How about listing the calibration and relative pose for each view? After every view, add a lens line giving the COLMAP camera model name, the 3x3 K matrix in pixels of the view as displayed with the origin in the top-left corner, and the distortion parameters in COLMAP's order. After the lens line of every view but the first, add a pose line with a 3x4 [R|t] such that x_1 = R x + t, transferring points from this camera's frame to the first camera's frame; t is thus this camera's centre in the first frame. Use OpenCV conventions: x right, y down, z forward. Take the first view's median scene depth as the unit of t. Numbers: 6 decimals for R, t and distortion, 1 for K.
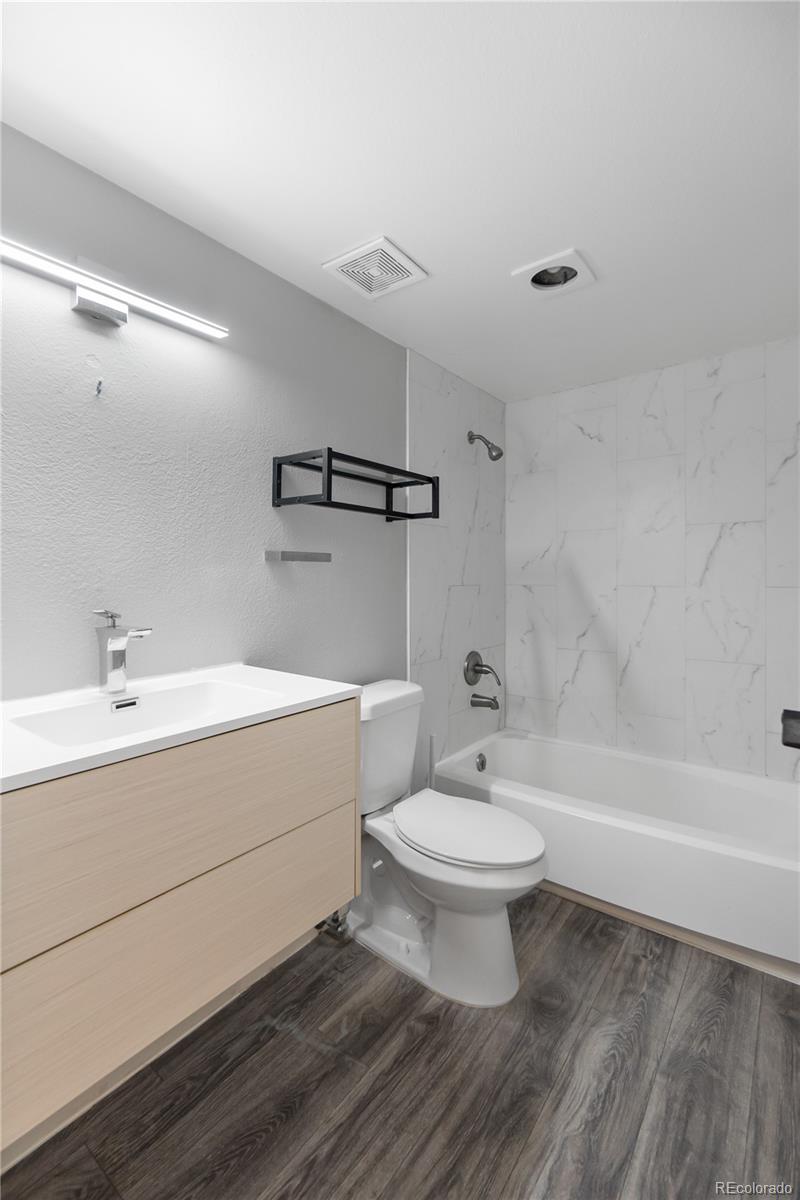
lens RADIAL K [[525.3, 0, 404.4], [0, 525.3, 601.1], [0, 0, 1]] dist [-0.007763, 0.001326]
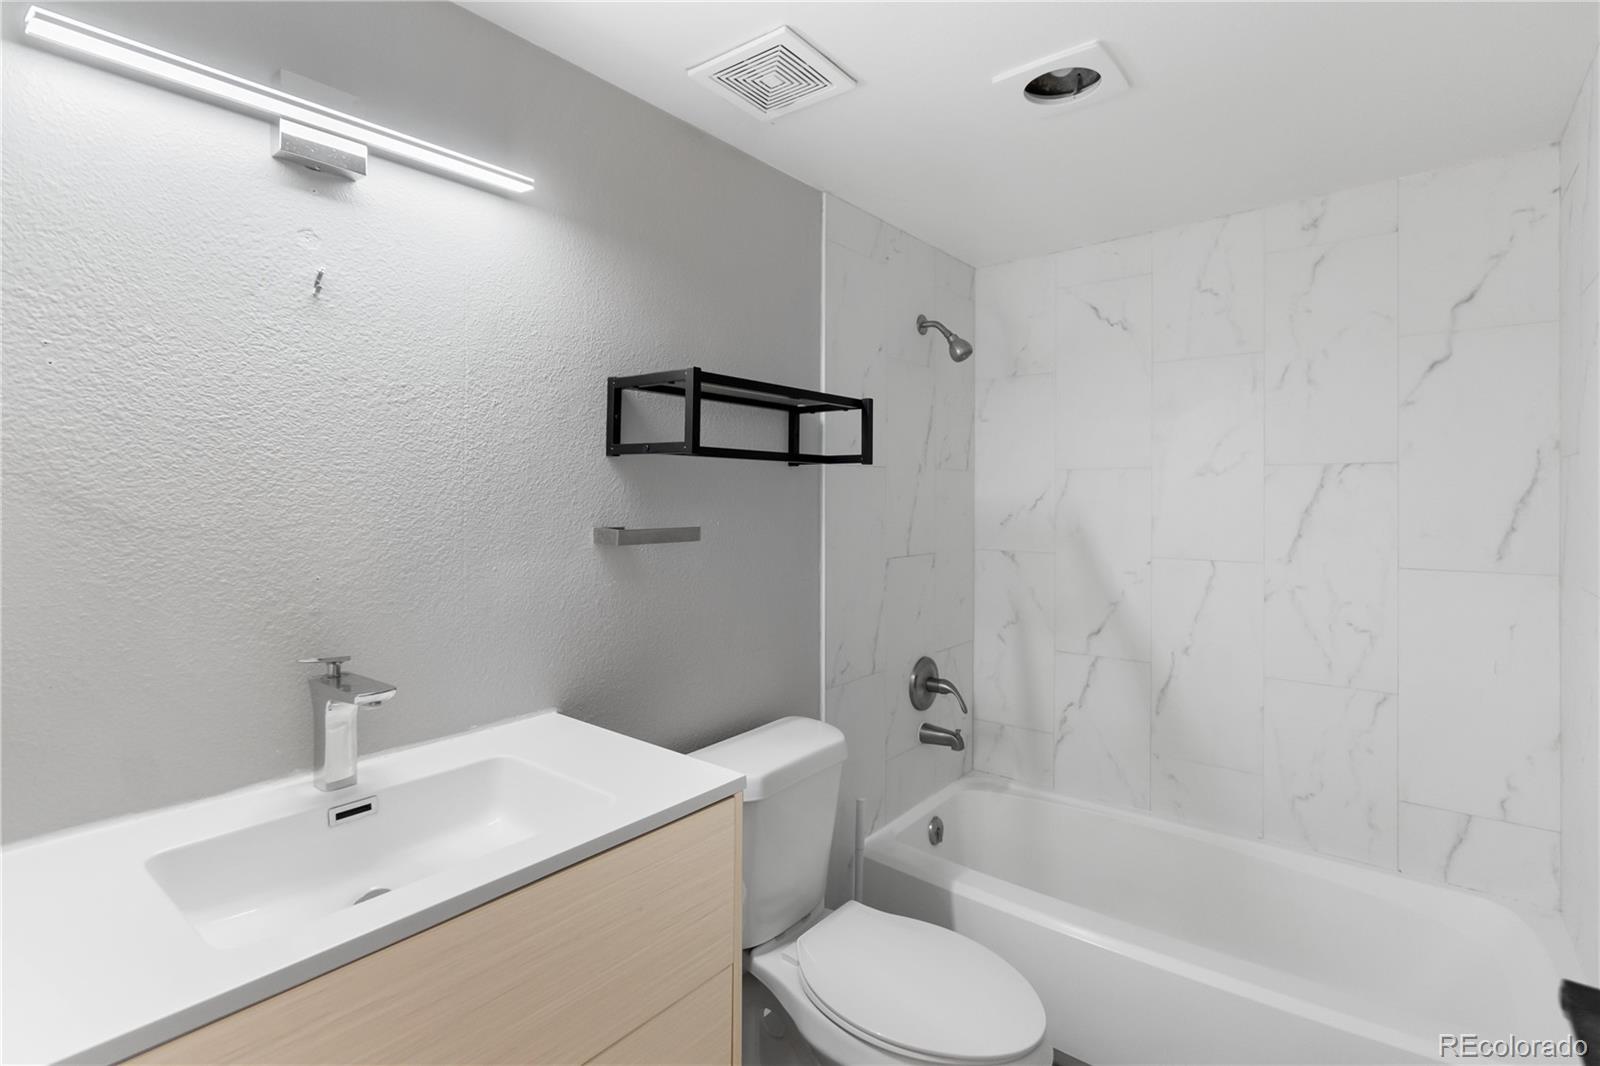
lens RADIAL K [[763.7, 0, 794.3], [0, 763.7, 526.4], [0, 0, 1]] dist [-0.003710, 0.001798]
pose [[0.999509, 0.004993, -0.030943, 0.000933], [-0.005191, 0.999967, -0.006315, -0.084828], [0.030911, 0.006472, 0.999501, 0.090413]]
